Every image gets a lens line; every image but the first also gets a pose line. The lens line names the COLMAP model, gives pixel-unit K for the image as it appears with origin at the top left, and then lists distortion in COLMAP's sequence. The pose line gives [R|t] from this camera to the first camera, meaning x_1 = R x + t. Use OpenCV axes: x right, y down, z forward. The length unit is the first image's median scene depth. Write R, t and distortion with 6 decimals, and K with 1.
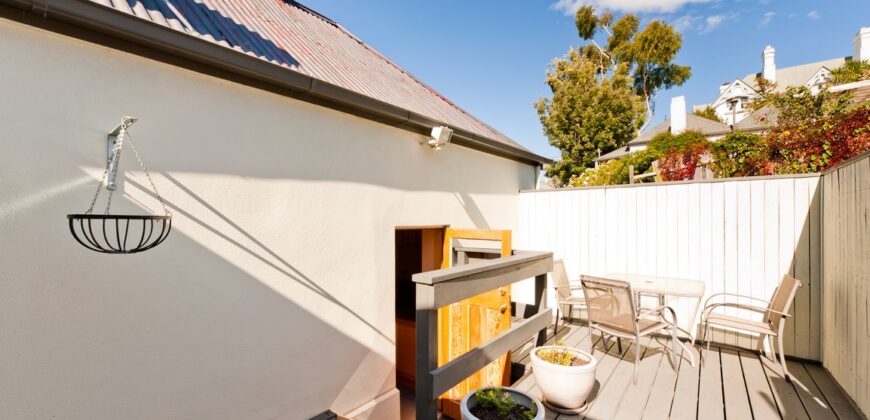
lens RADIAL K [[338.2, 0, 434.4], [0, 338.2, 212.9], [0, 0, 1]] dist [0.001804, 0.000299]
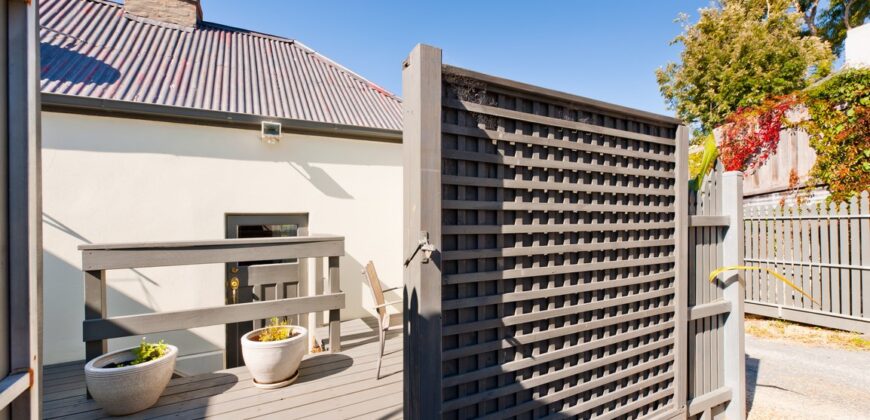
lens RADIAL K [[338.2, 0, 435.1], [0, 338.2, 211.8], [0, 0, 1]] dist [0.001804, 0.000299]
pose [[0.915395, -0.011524, -0.402391, 0.164758], [0.013492, 0.999907, 0.002056, 0.008032], [0.402330, -0.007311, 0.915466, 0.034693]]
